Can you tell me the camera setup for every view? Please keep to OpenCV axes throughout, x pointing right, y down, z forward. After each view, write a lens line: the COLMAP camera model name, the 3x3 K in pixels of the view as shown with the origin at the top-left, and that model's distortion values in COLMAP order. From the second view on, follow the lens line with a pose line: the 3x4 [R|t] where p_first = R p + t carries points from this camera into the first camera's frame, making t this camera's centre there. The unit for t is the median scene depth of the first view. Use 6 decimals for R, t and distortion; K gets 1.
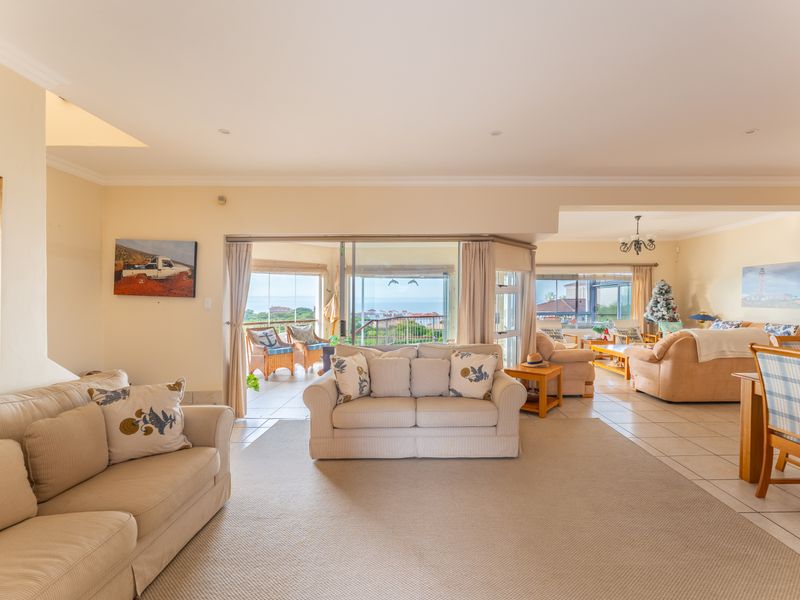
lens RADIAL K [[354.3, 0, 401.0], [0, 354.3, 305.5], [0, 0, 1]] dist [-0.005575, -0.000464]
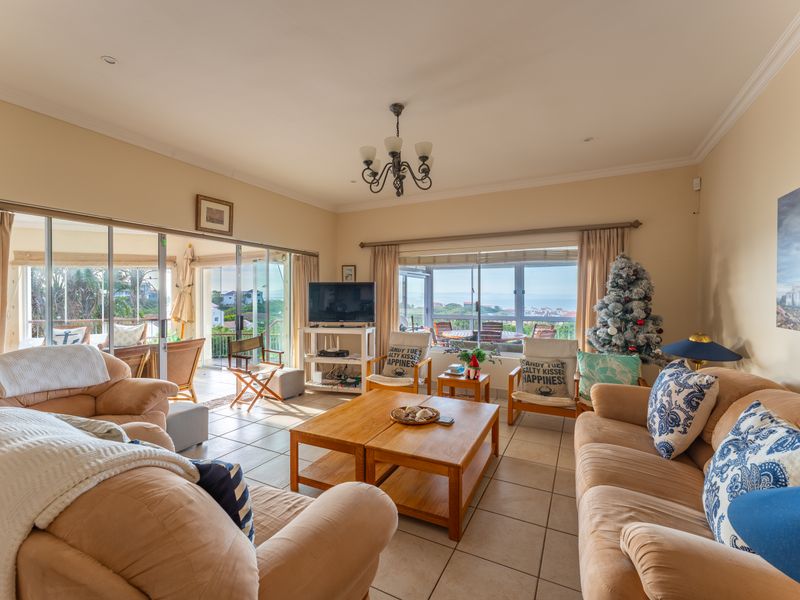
lens RADIAL K [[354.3, 0, 400.7], [0, 354.3, 298.9], [0, 0, 1]] dist [-0.005575, -0.000464]
pose [[0.896561, 0.008622, -0.442836, 0.693870], [-0.017204, 0.999734, -0.015366, -0.007477], [0.442586, 0.021395, 0.896471, 0.491742]]
